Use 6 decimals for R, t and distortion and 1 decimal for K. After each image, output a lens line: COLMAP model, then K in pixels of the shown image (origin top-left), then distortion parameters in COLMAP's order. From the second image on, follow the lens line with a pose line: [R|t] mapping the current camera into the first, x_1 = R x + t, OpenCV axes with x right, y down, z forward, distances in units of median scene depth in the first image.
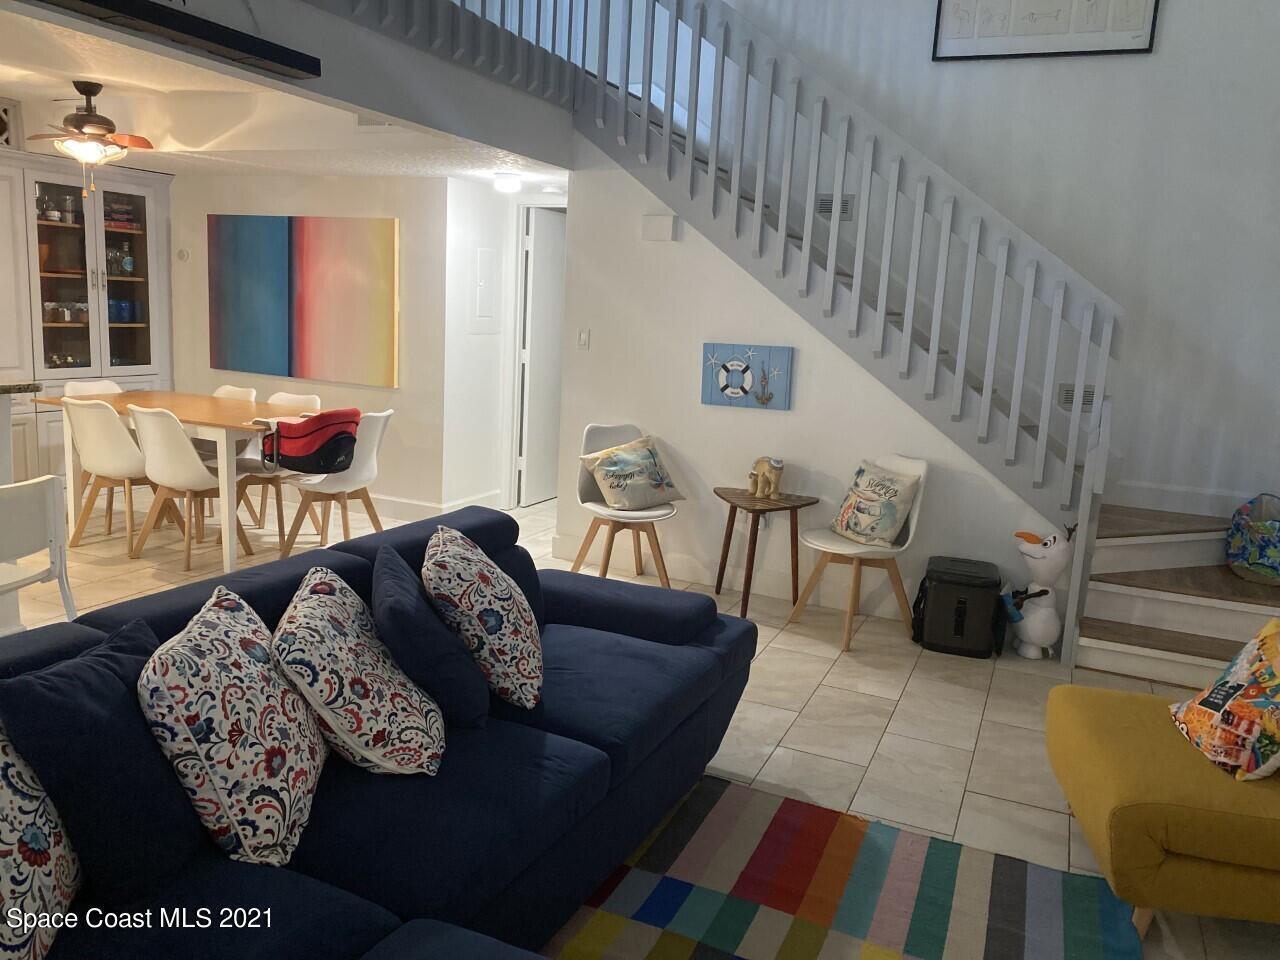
lens RADIAL K [[988.0, 0, 633.8], [0, 988.0, 482.8], [0, 0, 1]] dist [0.012400, 0.006925]
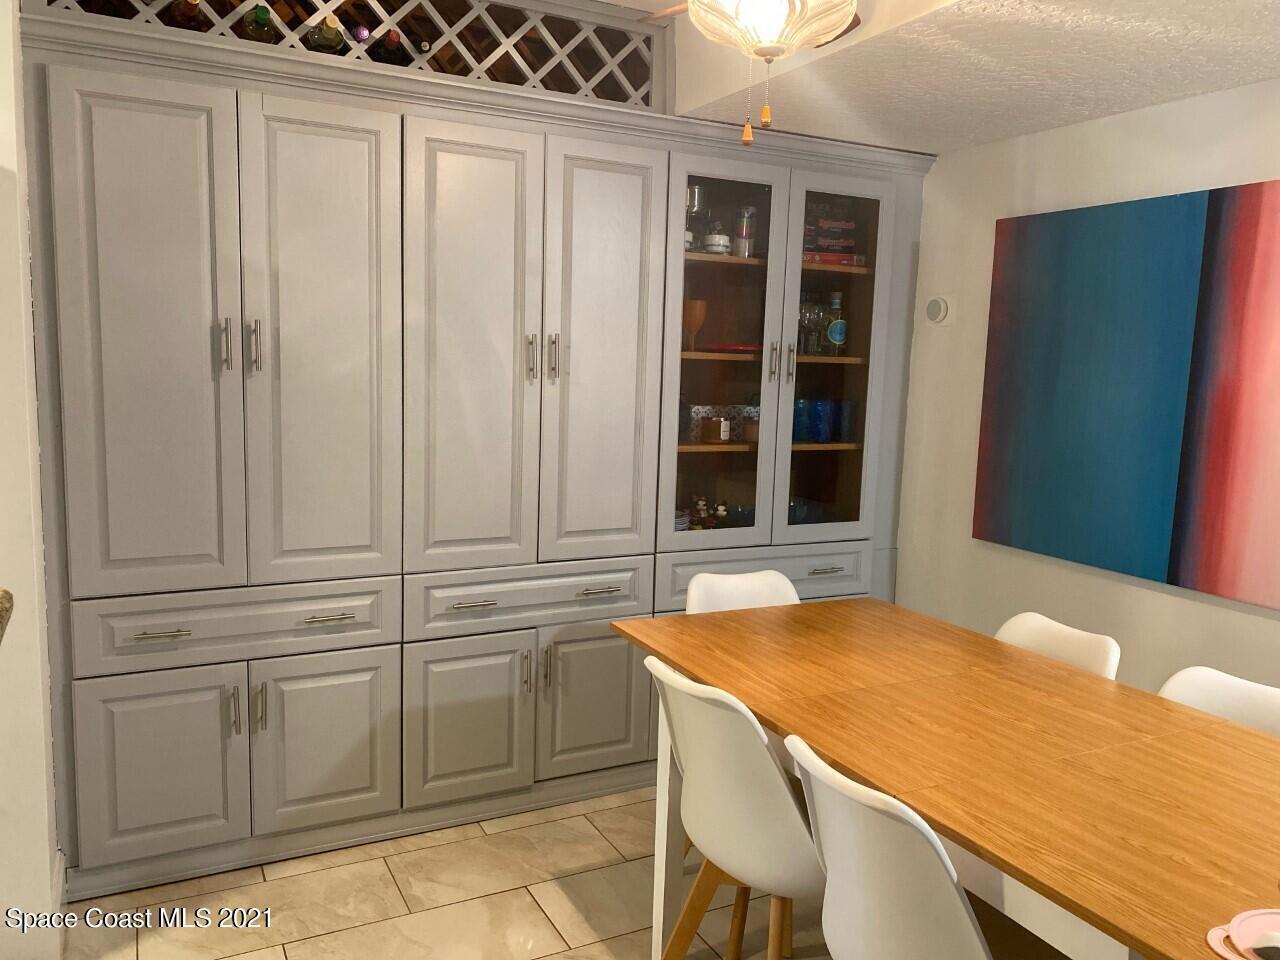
lens RADIAL K [[988.0, 0, 634.2], [0, 988.0, 480.5], [0, 0, 1]] dist [0.012400, 0.006925]
pose [[0.784825, 0.048209, -0.617840, -0.278118], [-0.102916, 0.993265, -0.053229, -0.107999], [0.611112, 0.105361, 0.784500, 0.555155]]
